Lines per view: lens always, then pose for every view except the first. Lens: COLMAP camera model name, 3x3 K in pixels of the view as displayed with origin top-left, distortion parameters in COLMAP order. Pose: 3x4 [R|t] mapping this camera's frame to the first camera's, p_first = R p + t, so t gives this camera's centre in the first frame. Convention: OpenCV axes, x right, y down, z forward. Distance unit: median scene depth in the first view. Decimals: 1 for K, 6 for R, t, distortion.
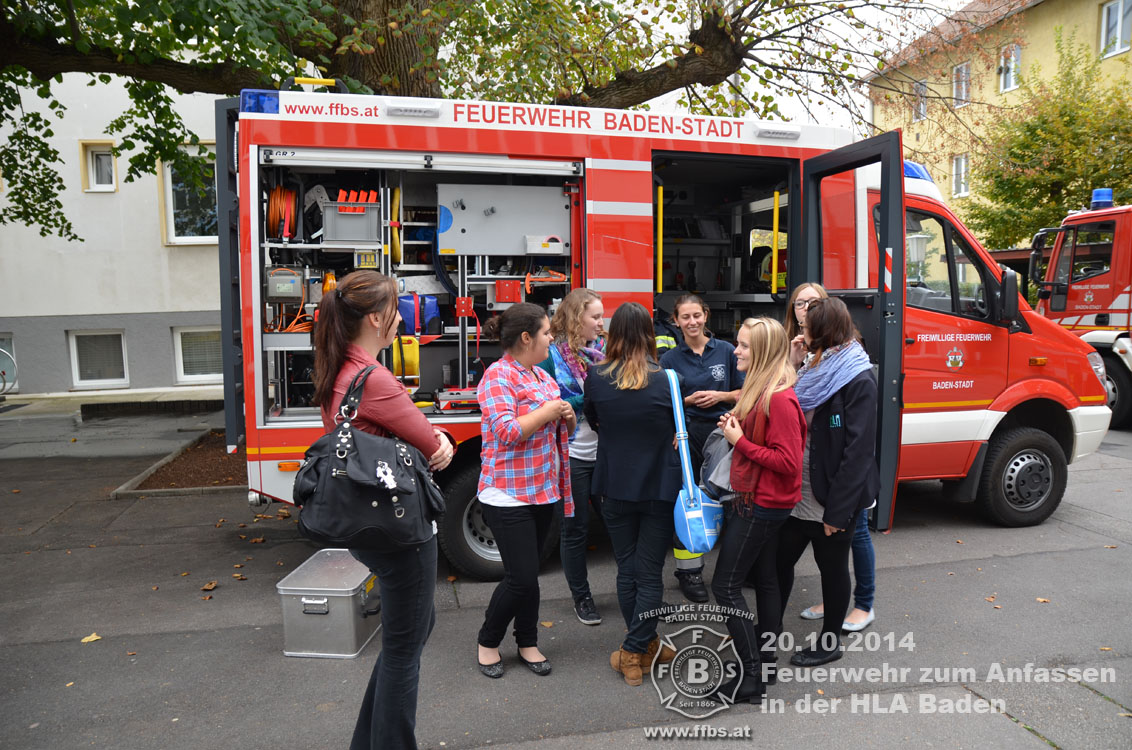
lens RADIAL K [[858.9, 0, 569.0], [0, 858.9, 375.8], [0, 0, 1]] dist [-0.108150, 0.100435]
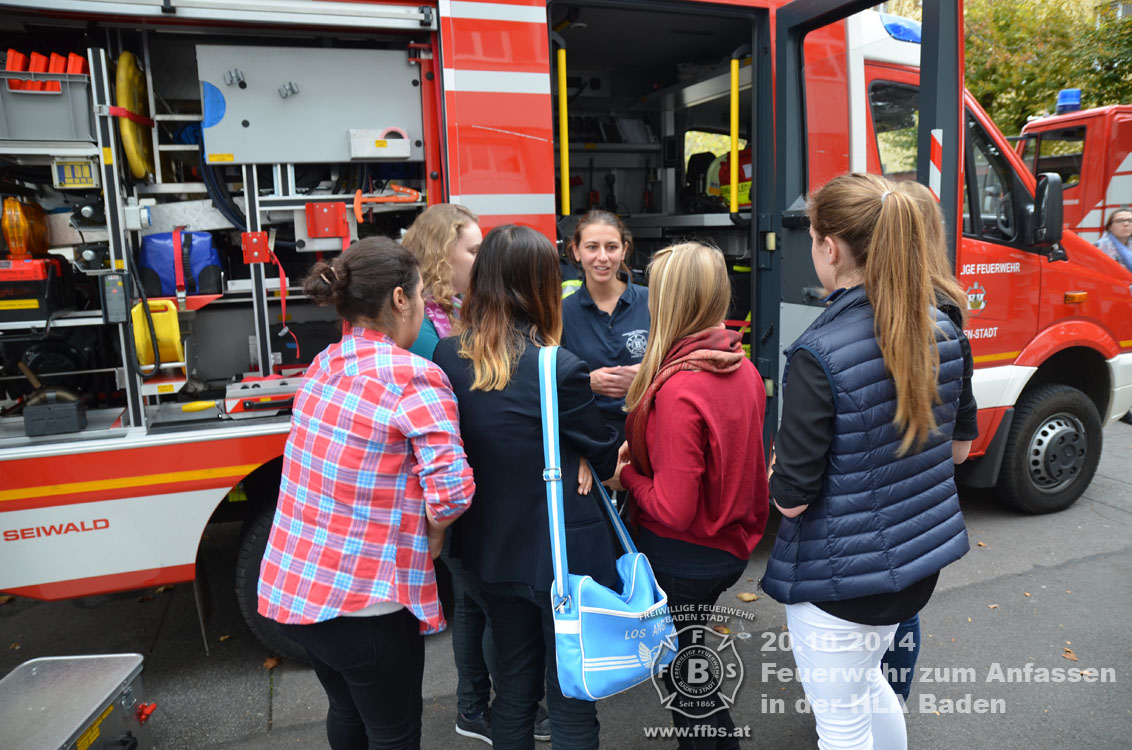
lens RADIAL K [[858.9, 0, 574.4], [0, 858.9, 382.0], [0, 0, 1]] dist [-0.108150, 0.100435]
pose [[0.993734, -0.046028, 0.101855, 0.040084], [0.037407, 0.995680, 0.084985, -0.025679], [-0.105327, -0.080642, 0.991163, 0.344880]]
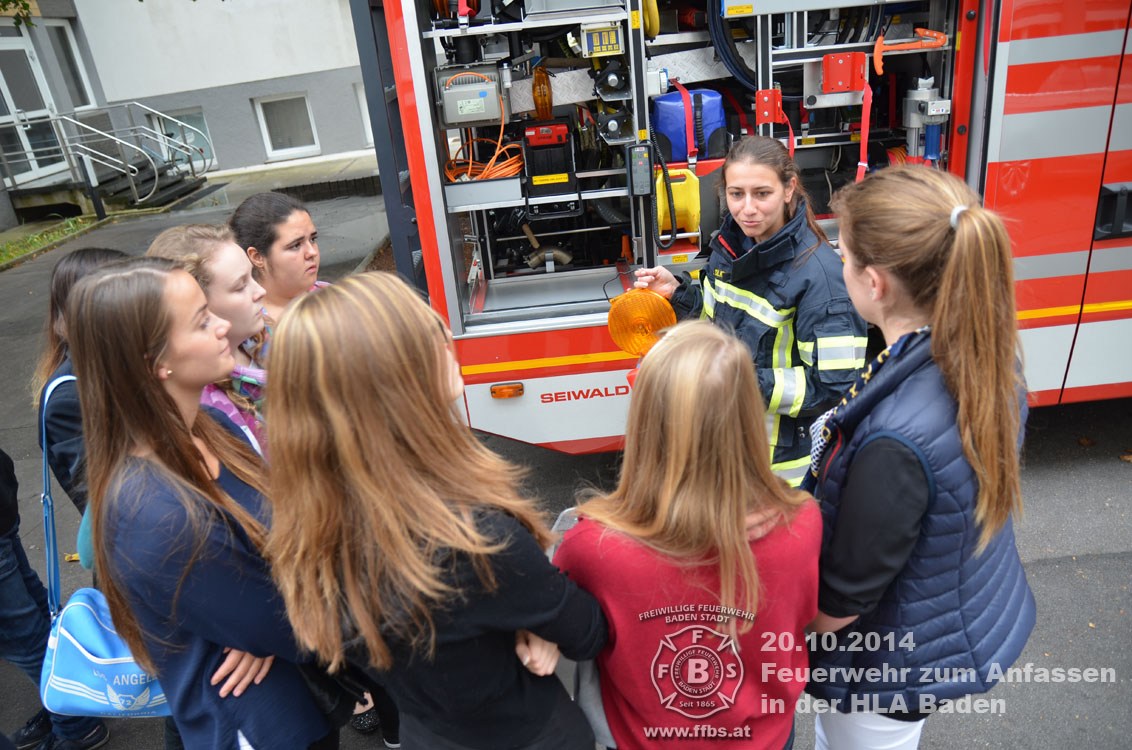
lens RADIAL K [[858.9, 0, 570.8], [0, 858.9, 370.1], [0, 0, 1]] dist [-0.108150, 0.100435]
pose [[0.974082, -0.004762, -0.226145, -0.120659], [0.075005, 0.950013, 0.303067, -0.092681], [0.213397, -0.312174, 0.925748, 0.367645]]
